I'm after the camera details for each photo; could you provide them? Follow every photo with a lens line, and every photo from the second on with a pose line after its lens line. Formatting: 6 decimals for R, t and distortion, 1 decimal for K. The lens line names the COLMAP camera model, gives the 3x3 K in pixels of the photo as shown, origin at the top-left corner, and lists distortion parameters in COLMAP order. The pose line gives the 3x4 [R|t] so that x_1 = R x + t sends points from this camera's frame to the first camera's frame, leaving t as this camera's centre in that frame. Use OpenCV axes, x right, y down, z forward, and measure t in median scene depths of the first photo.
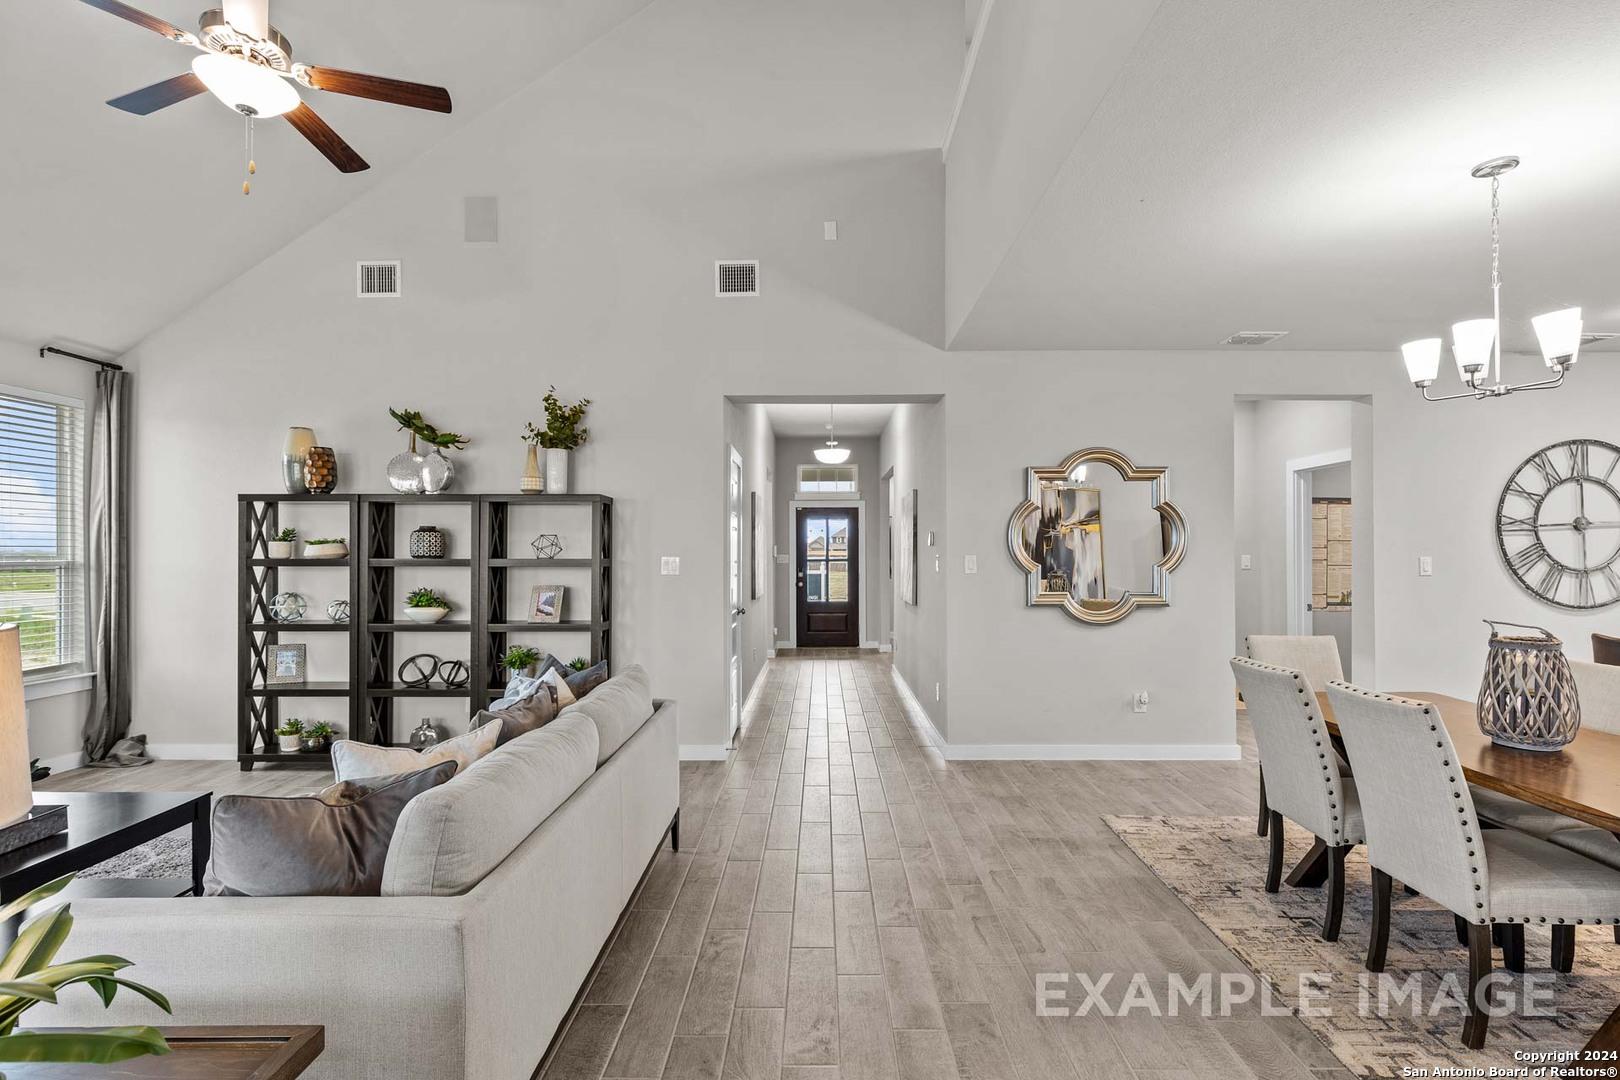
lens RADIAL K [[730.4, 0, 815.6], [0, 730.4, 556.8], [0, 0, 1]] dist [0.010051, -0.001485]
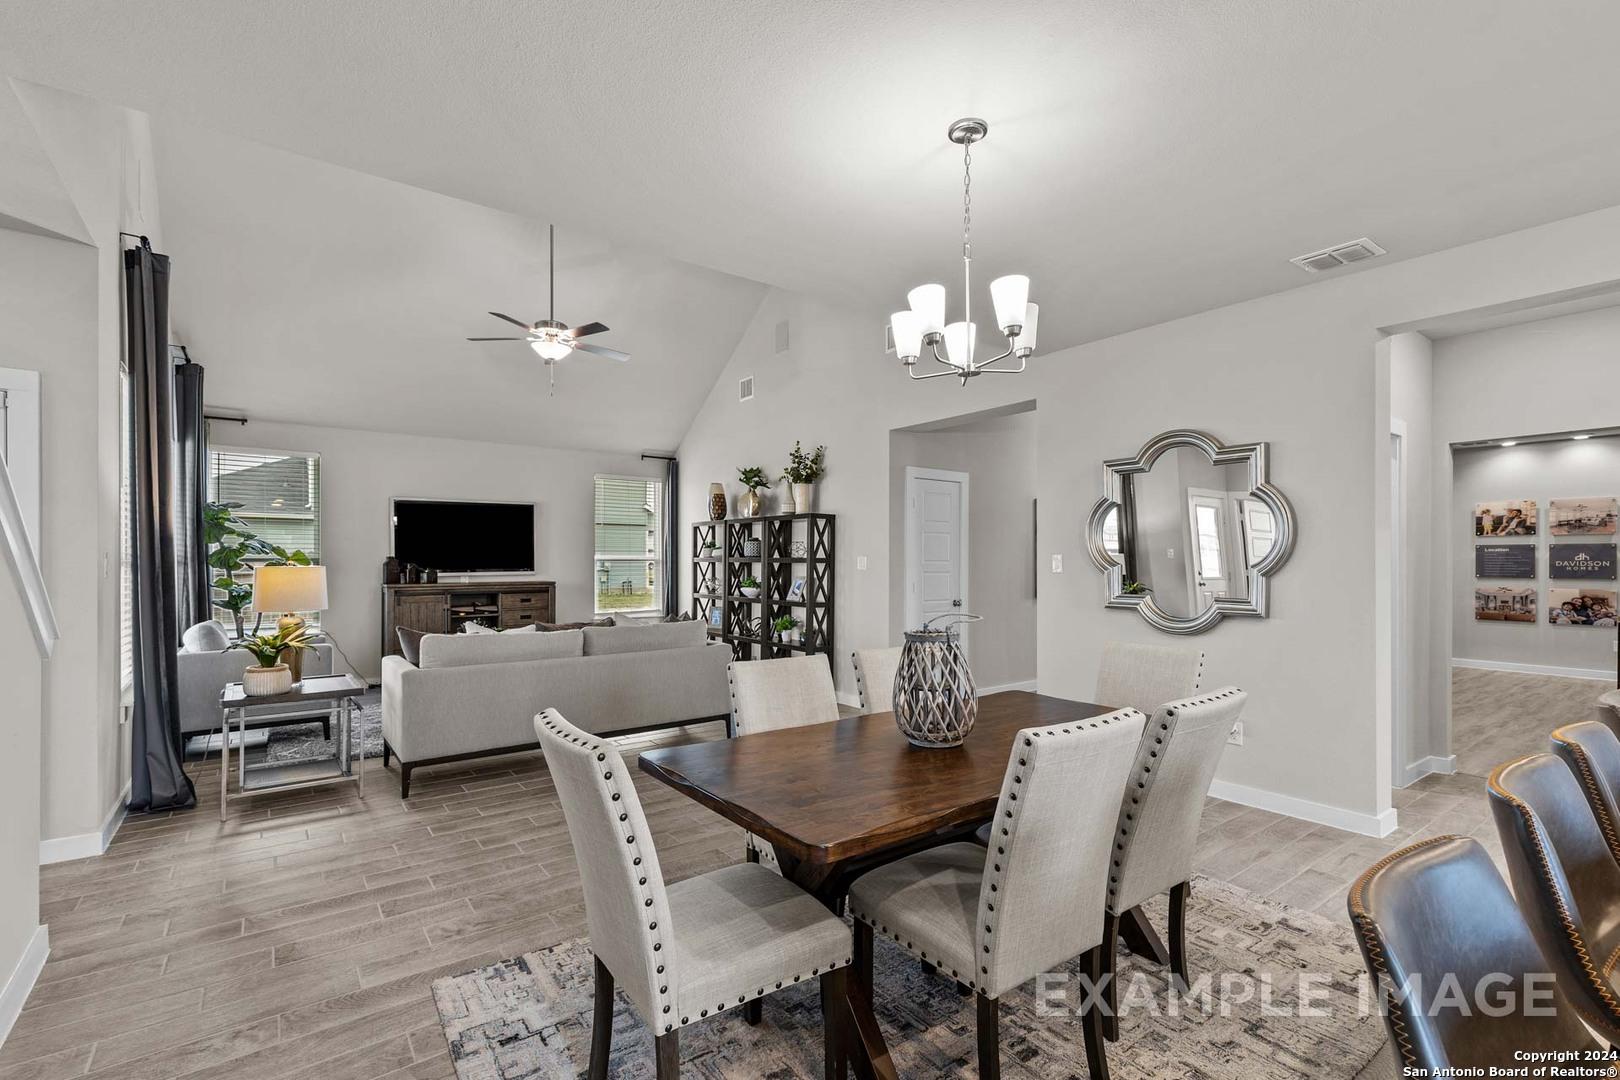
lens RADIAL K [[730.4, 0, 820.3], [0, 730.4, 559.9], [0, 0, 1]] dist [0.010051, -0.001485]
pose [[0.603525, 0.003142, -0.797338, 0.833671], [-0.007641, 0.999969, -0.001842, 0.009140], [0.797307, 0.007204, 0.603531, 0.147577]]
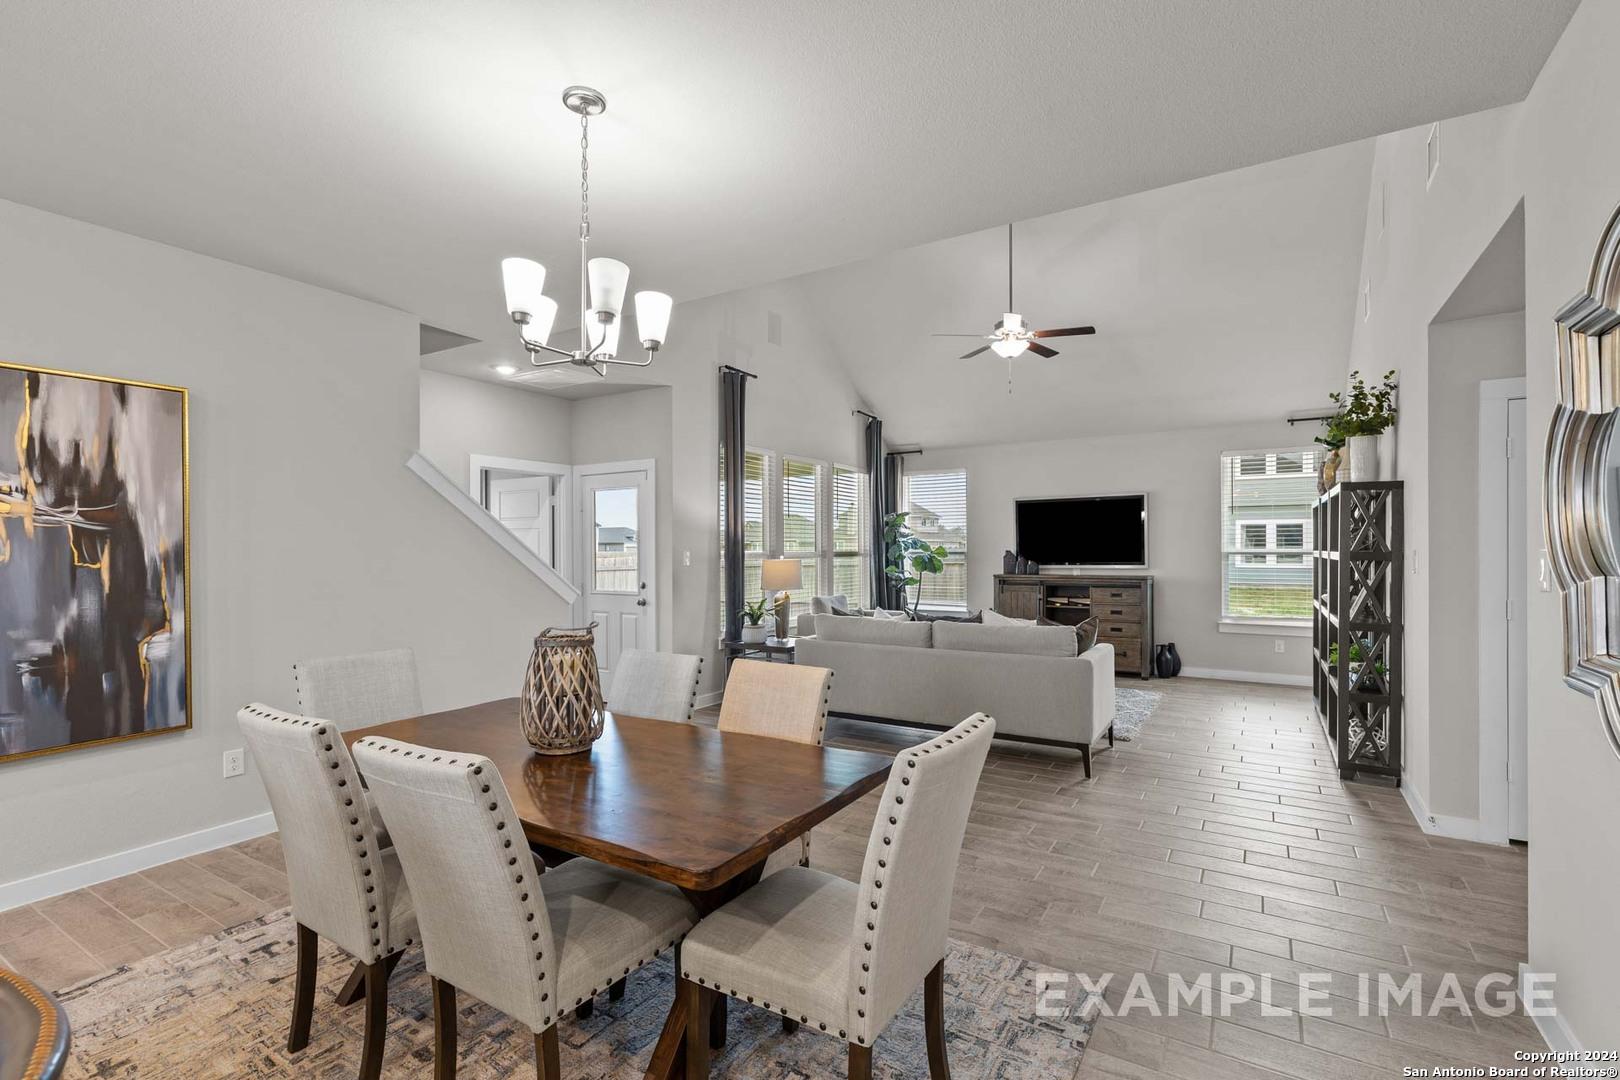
lens RADIAL K [[730.4, 0, 820.2], [0, 730.4, 548.8], [0, 0, 1]] dist [0.010051, -0.001485]
pose [[-0.510883, 0.001598, -0.859649, 0.810307], [-0.003871, 0.999984, 0.004160, -0.002756], [0.859642, 0.005453, -0.510869, 0.877254]]
